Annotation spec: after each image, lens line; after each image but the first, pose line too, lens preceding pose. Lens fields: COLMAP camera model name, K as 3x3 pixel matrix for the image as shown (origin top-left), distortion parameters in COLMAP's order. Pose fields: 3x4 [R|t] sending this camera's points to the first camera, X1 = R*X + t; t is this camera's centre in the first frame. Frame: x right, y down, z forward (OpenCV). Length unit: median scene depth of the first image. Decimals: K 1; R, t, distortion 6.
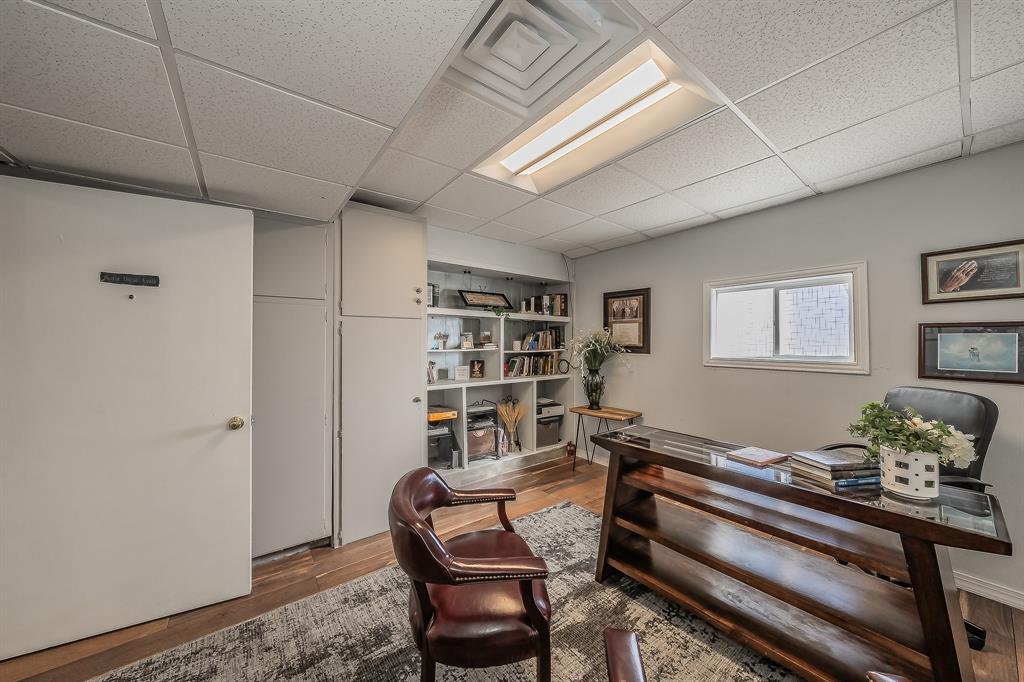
lens RADIAL K [[354.4, 0, 512.0], [0, 354.4, 341.0], [0, 0, 1]] dist [0.000073, 0.000005]
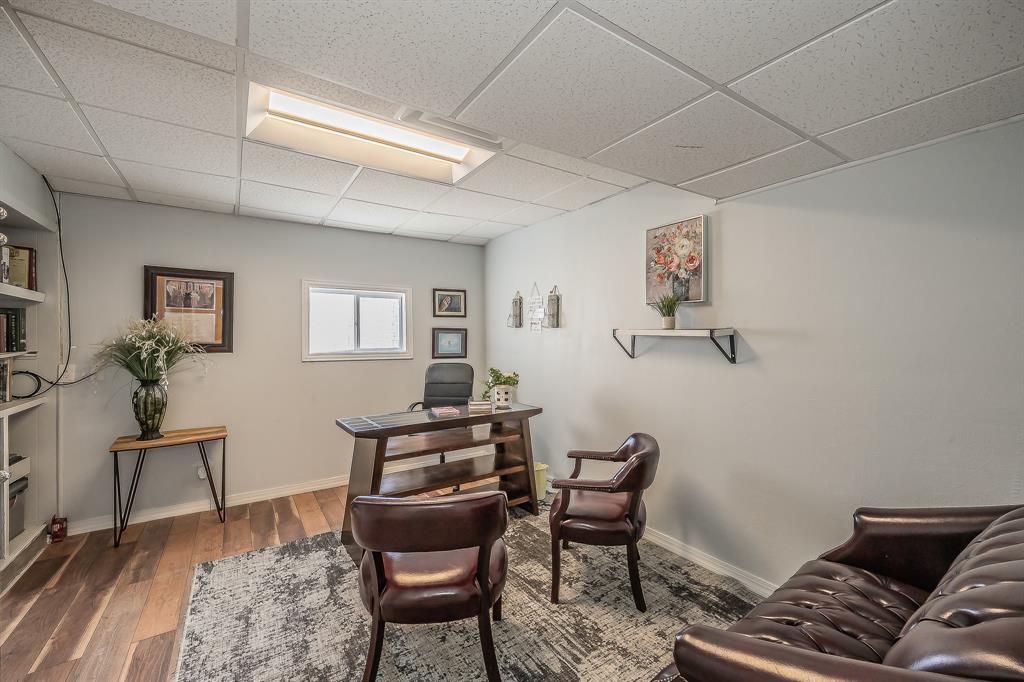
lens RADIAL K [[428.9, 0, 508.6], [0, 428.9, 336.7], [0, 0, 1]] dist [0.000705, 0.000225]
pose [[0.056878, 0.005046, 0.998368, -0.584048], [-0.001784, 0.999986, -0.004952, 0.003116], [-0.998380, -0.001500, 0.056887, 0.301923]]
